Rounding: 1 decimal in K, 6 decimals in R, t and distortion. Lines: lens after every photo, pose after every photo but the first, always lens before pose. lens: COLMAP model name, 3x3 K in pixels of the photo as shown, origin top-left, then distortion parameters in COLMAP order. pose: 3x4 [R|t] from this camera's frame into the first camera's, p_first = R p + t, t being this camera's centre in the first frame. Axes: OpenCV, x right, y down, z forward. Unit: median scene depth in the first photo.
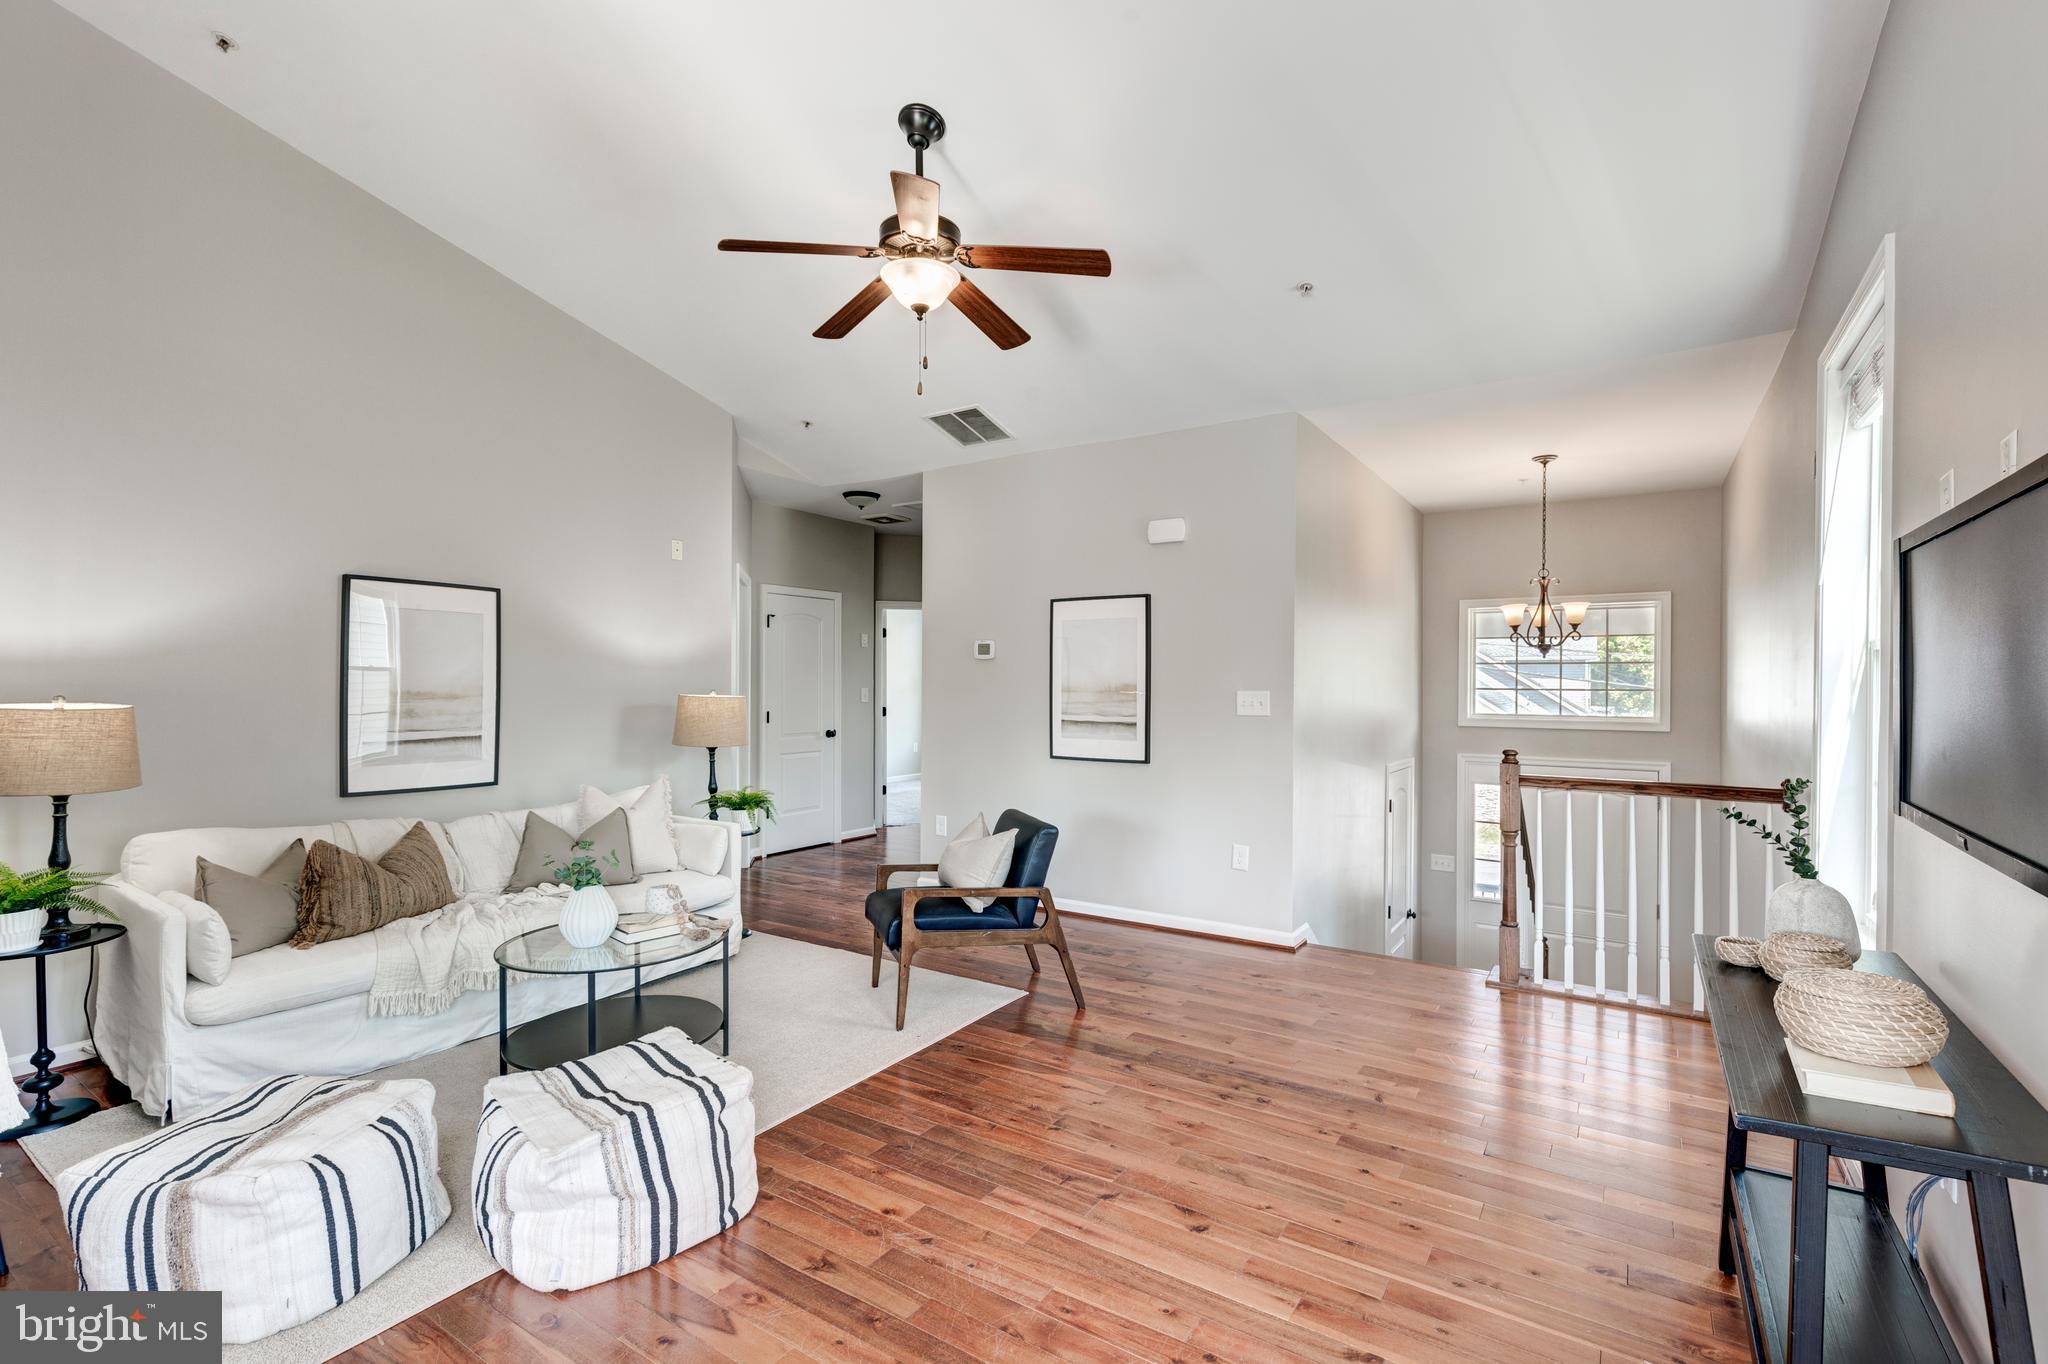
lens RADIAL K [[926.7, 0, 1031.5], [0, 926.7, 682.2], [0, 0, 1]] dist [0.002773, -0.000498]
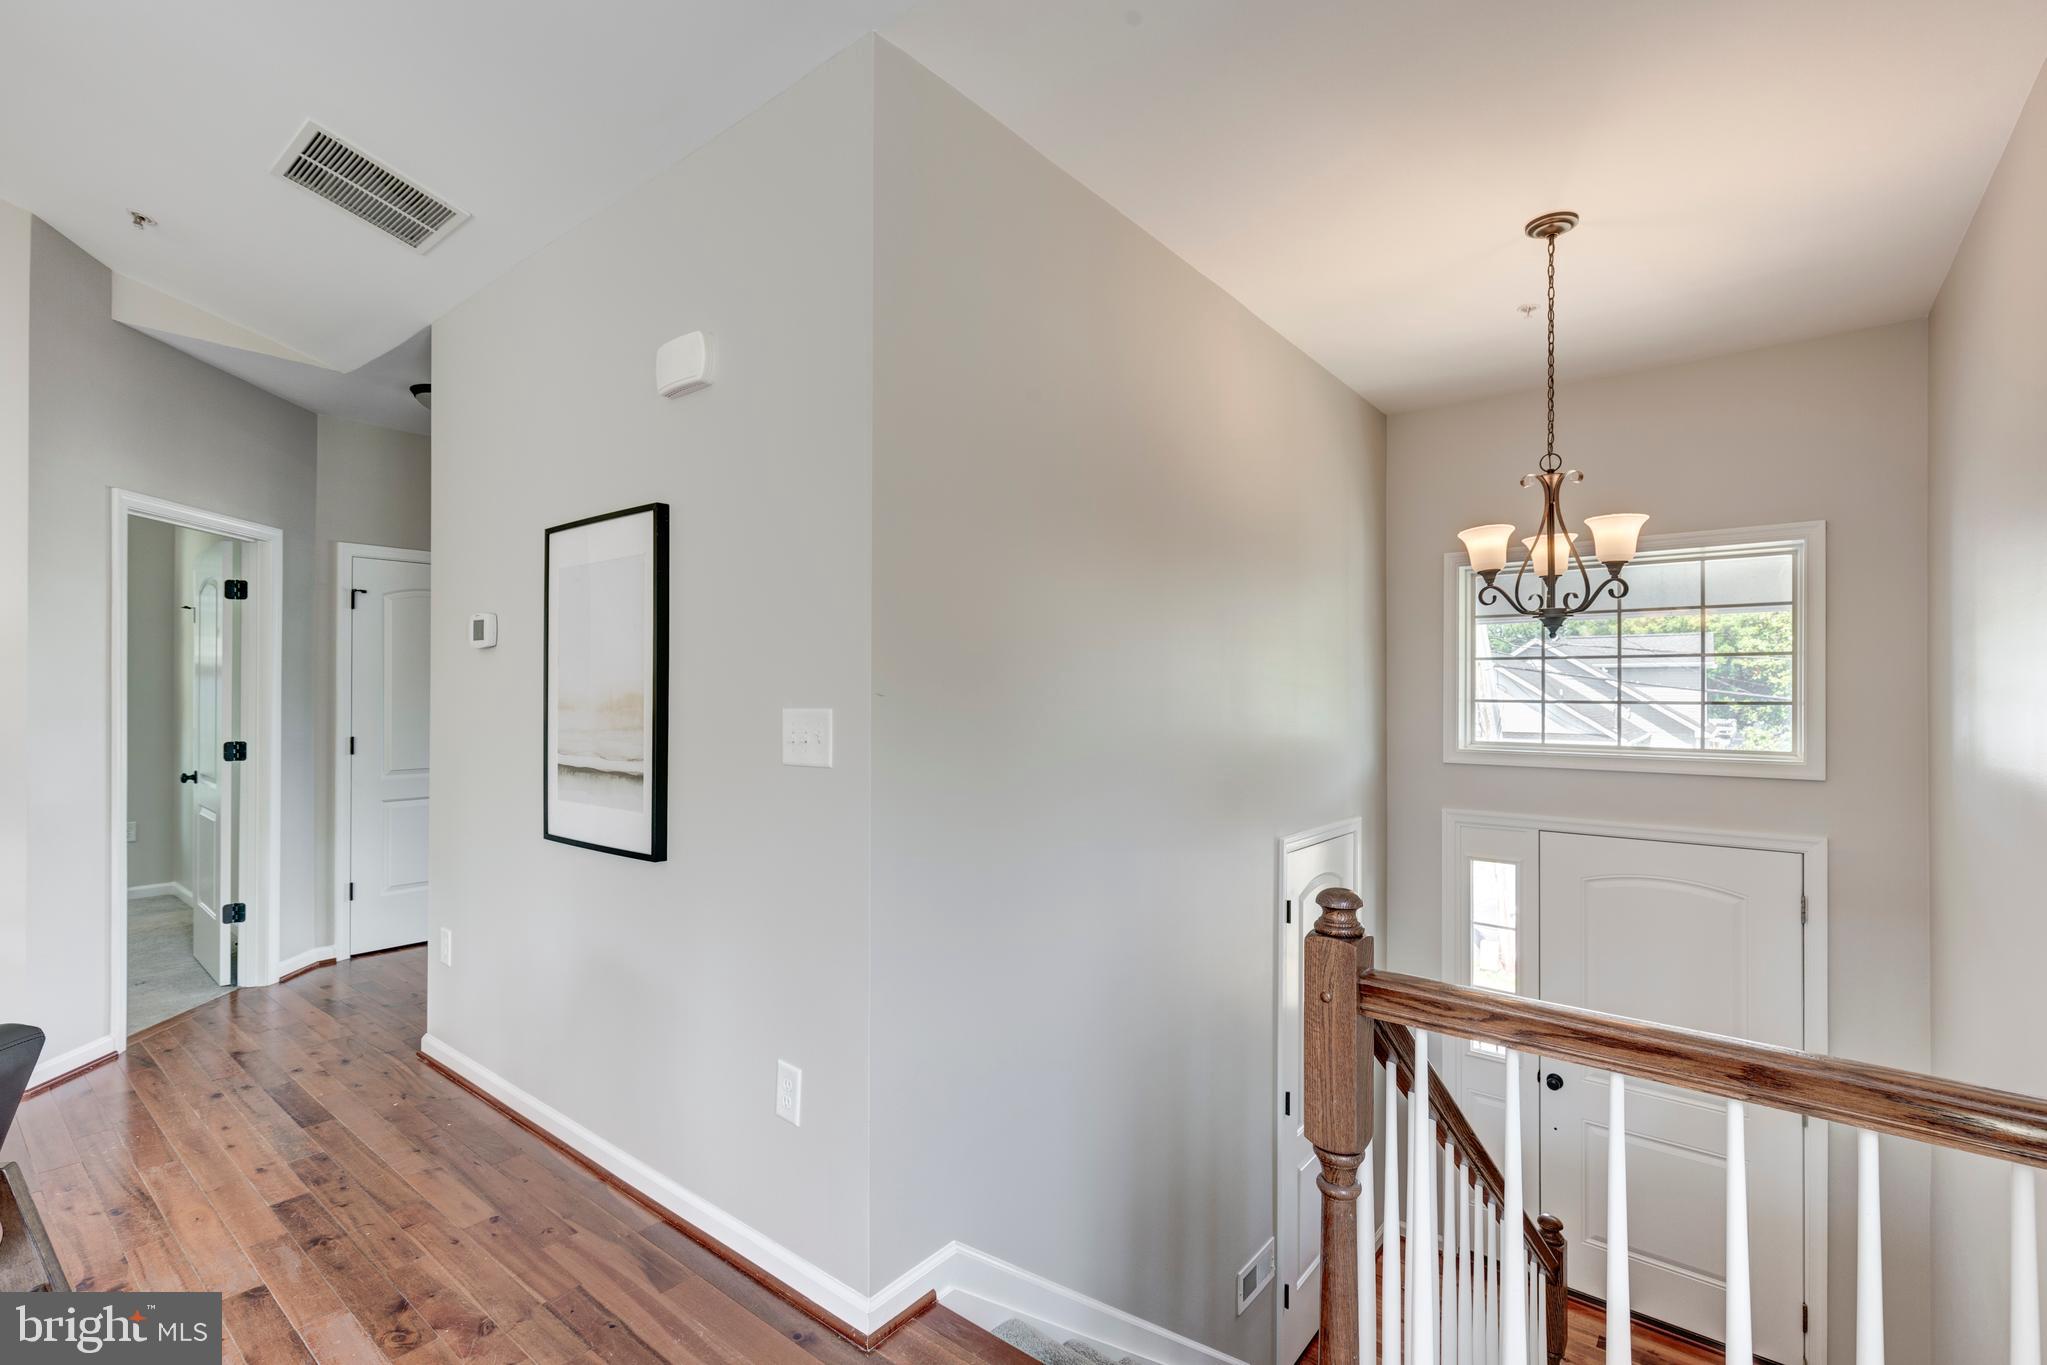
lens RADIAL K [[926.2, 0, 1025.5], [0, 926.2, 682.5], [0, 0, 1]] dist [0.002773, -0.000498]
pose [[0.995621, -0.002866, -0.093432, 0.326060], [0.001678, 0.999917, -0.012789, 0.002525], [0.093461, 0.012576, 0.995543, 0.496845]]
